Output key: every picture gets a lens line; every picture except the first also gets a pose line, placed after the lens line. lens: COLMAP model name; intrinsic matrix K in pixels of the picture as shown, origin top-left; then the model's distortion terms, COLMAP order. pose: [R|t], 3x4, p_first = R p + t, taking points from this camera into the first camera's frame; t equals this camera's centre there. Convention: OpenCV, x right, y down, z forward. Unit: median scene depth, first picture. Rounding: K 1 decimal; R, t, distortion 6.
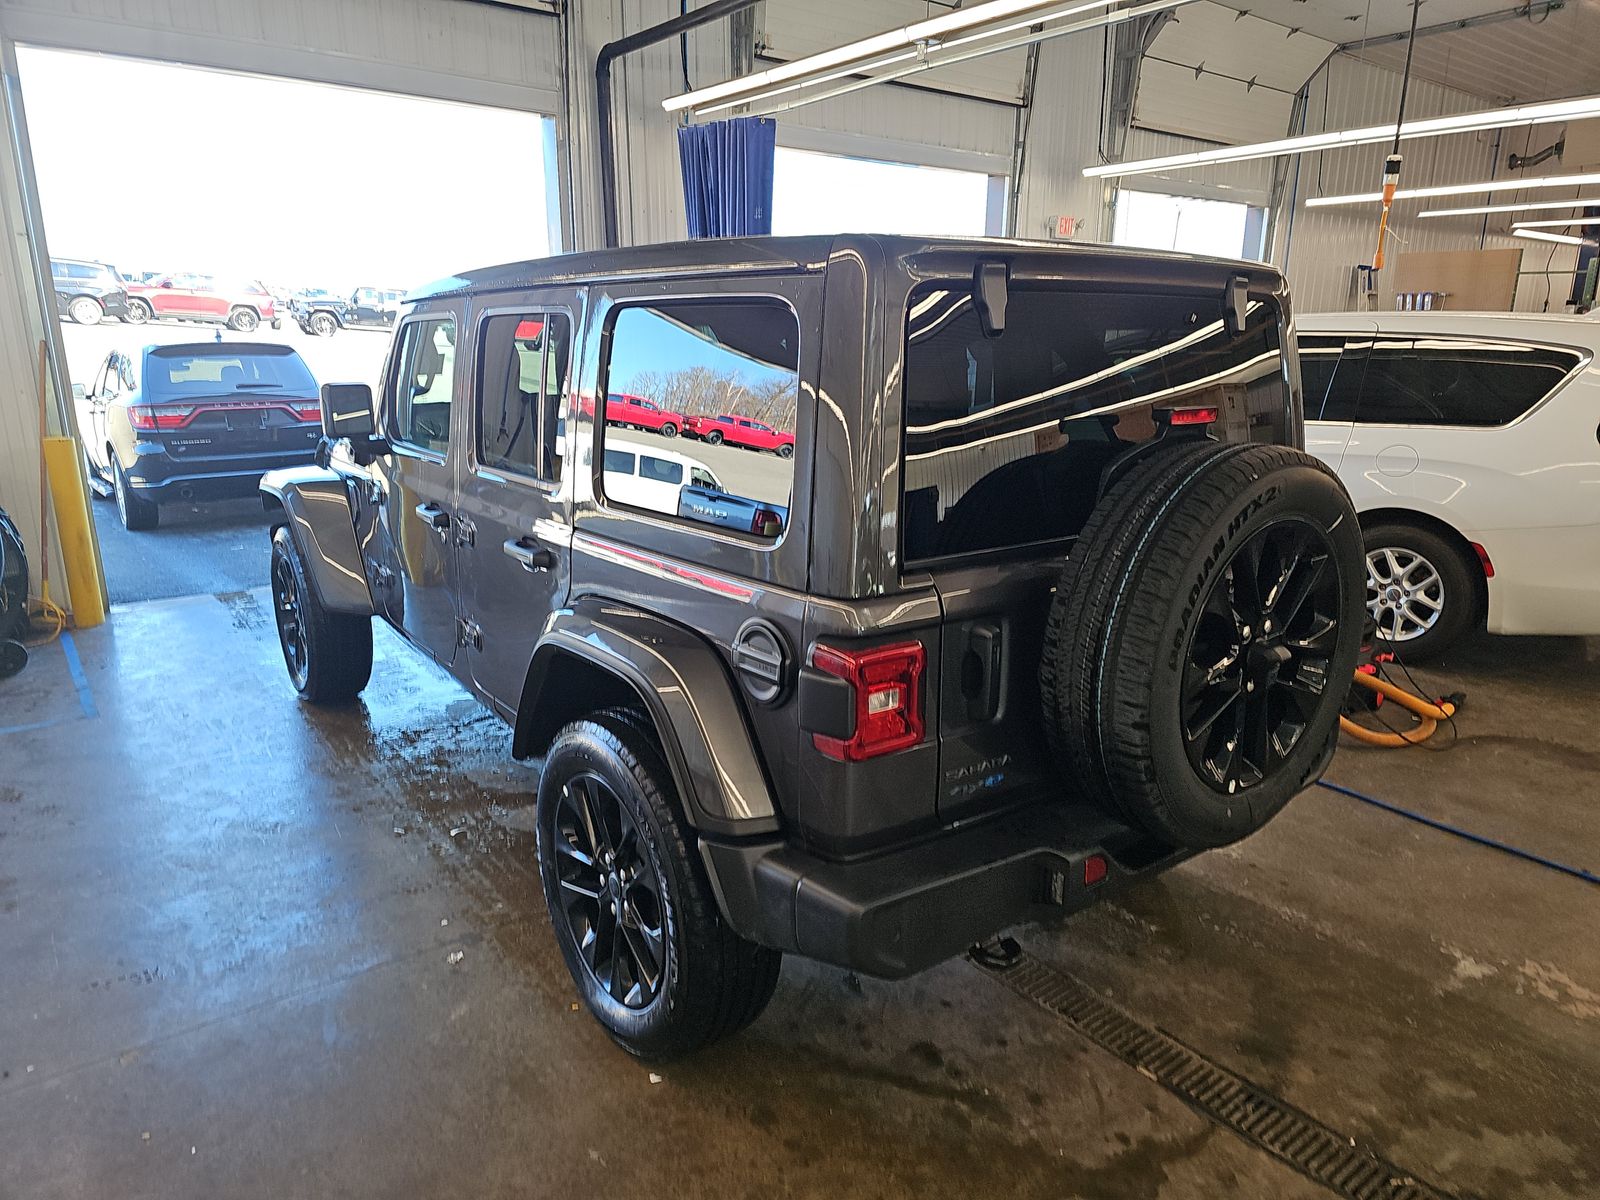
lens RADIAL K [[1061.7, 0, 800.0], [0, 1061.7, 600.0], [0, 0, 1]] dist [0.021451, -0.005276]
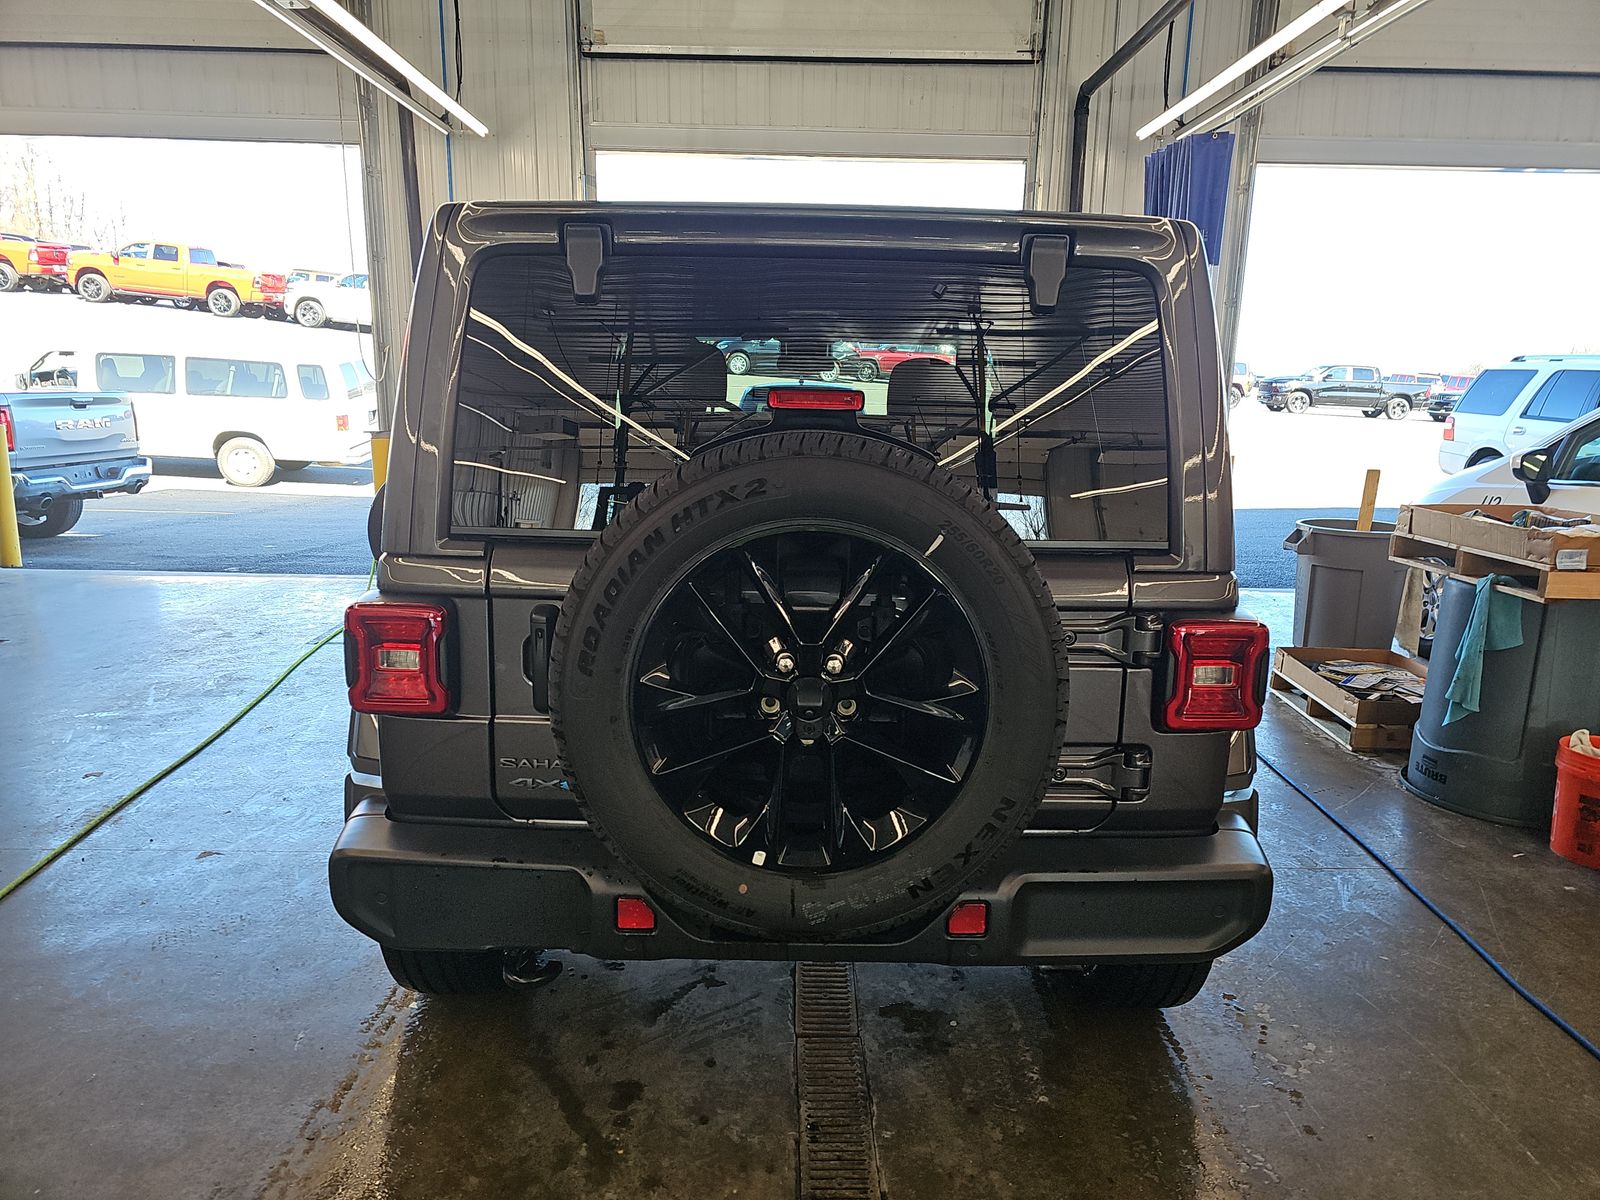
lens RADIAL K [[1064.7, 0, 795.6], [0, 1064.7, 587.1], [0, 0, 1]] dist [0.025859, -0.003339]
pose [[0.792142, 0.123186, -0.597776, 0.735362], [-0.162547, 0.986627, -0.012082, -0.016482], [0.588293, 0.106738, 0.801572, 0.303558]]
